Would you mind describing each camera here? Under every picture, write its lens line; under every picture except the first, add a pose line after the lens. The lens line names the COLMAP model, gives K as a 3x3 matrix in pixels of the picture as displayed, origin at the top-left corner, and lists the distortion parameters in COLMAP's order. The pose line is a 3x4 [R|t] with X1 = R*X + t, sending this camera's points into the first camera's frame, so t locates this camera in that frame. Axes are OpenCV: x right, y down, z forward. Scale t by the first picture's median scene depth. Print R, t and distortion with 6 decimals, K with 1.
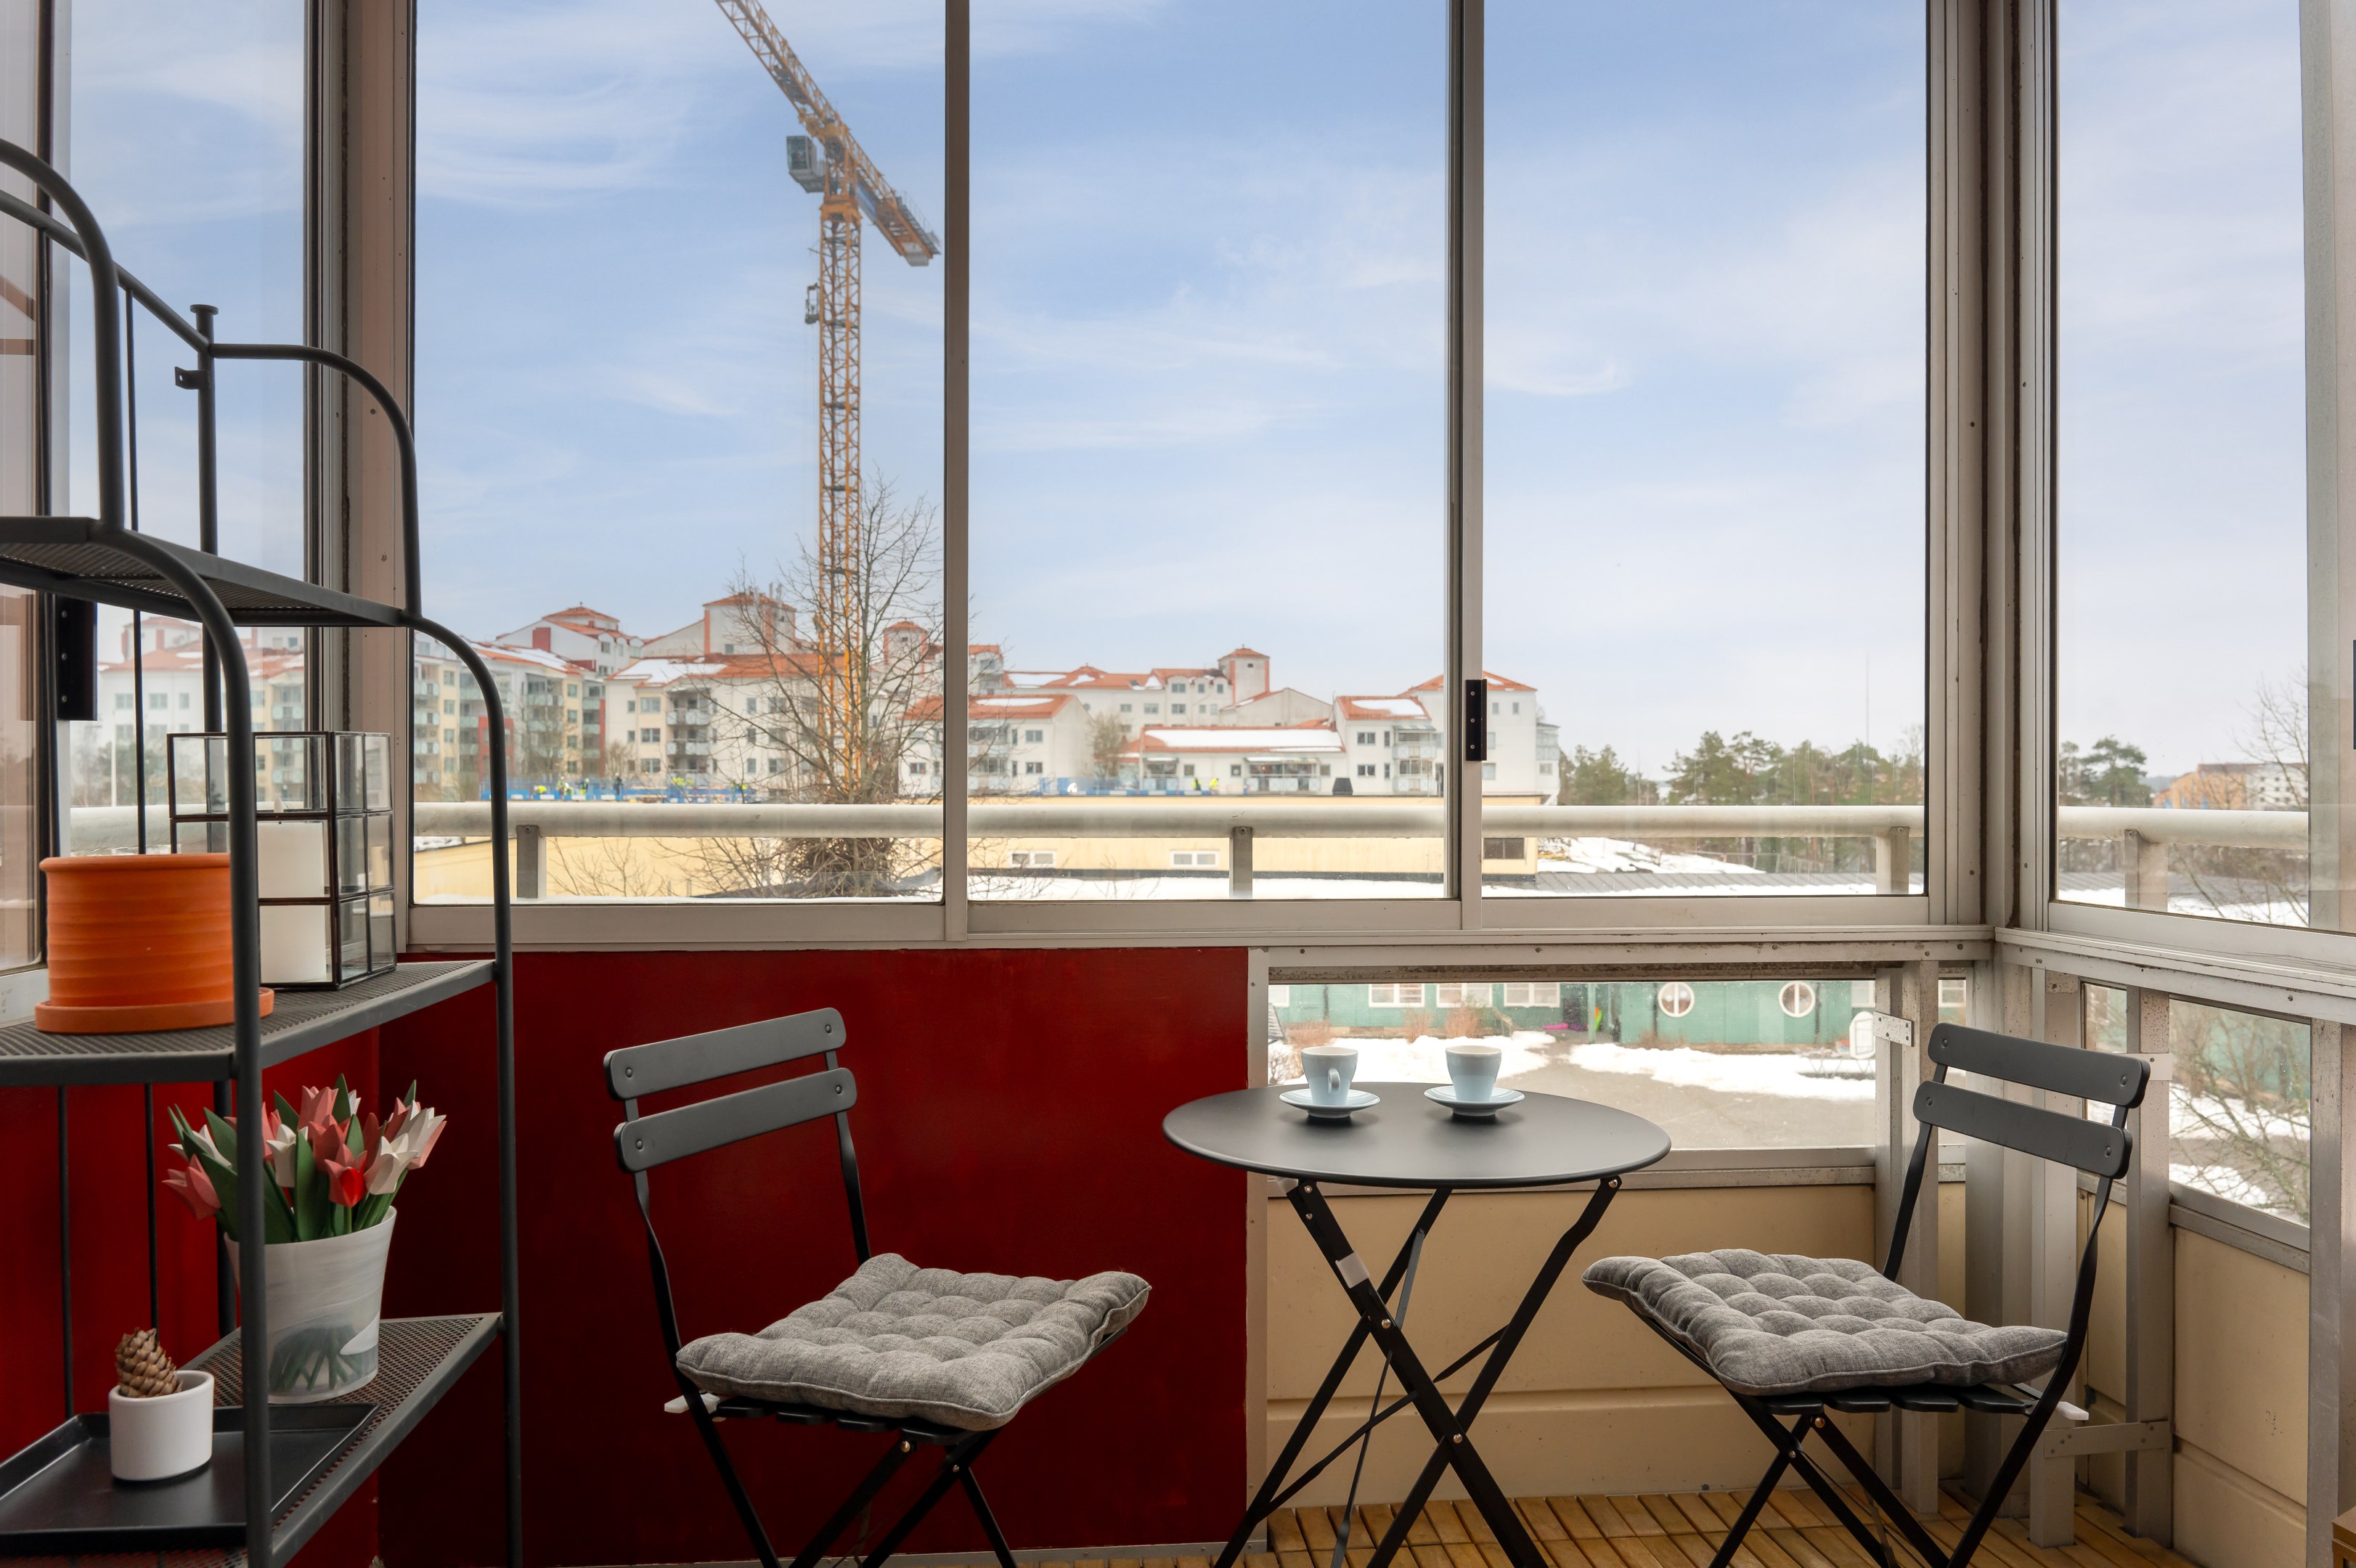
lens RADIAL K [[1635.3, 0, 1178.0], [0, 1635.3, 784.0], [0, 0, 1]] dist [0.004726, -0.025436]
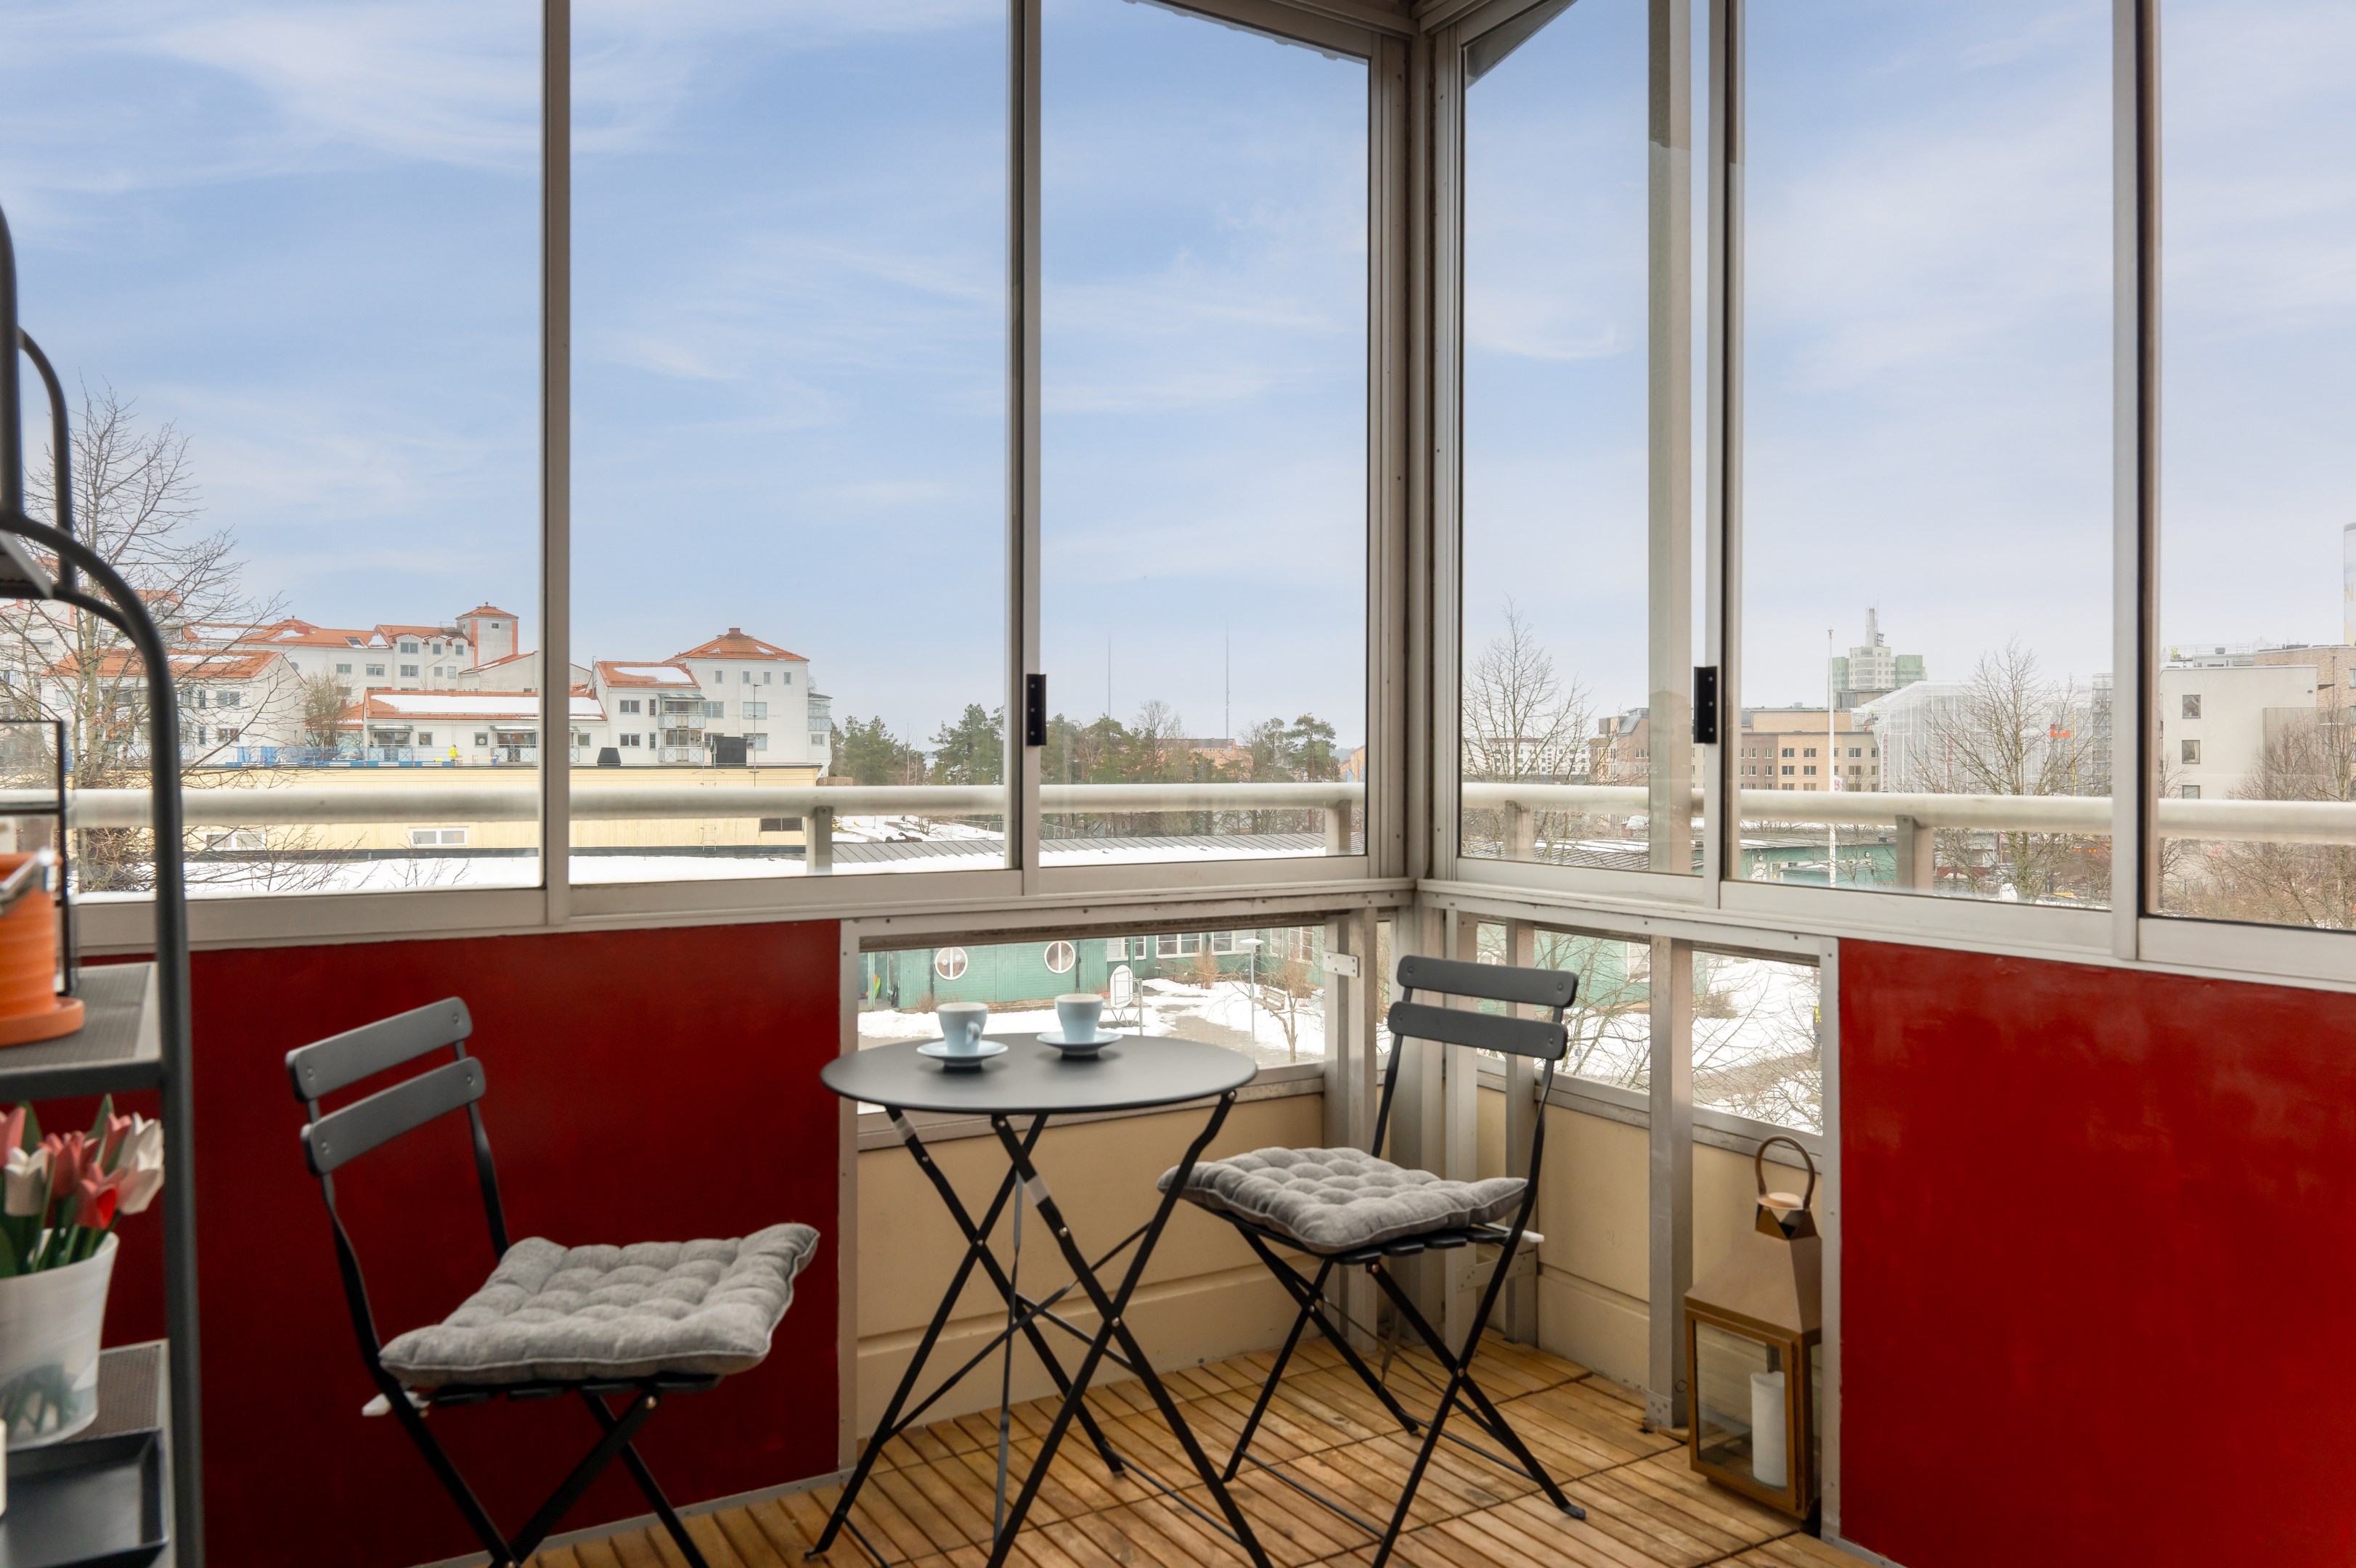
lens RADIAL K [[1645.2, 0, 1185.1], [0, 1645.2, 764.3], [0, 0, 1]] dist [0.000824, -0.021570]
pose [[0.900644, -0.001182, 0.434556, -0.210981], [-0.001489, 0.999982, 0.005806, -0.008006], [-0.434555, -0.005876, 0.900626, -0.065788]]
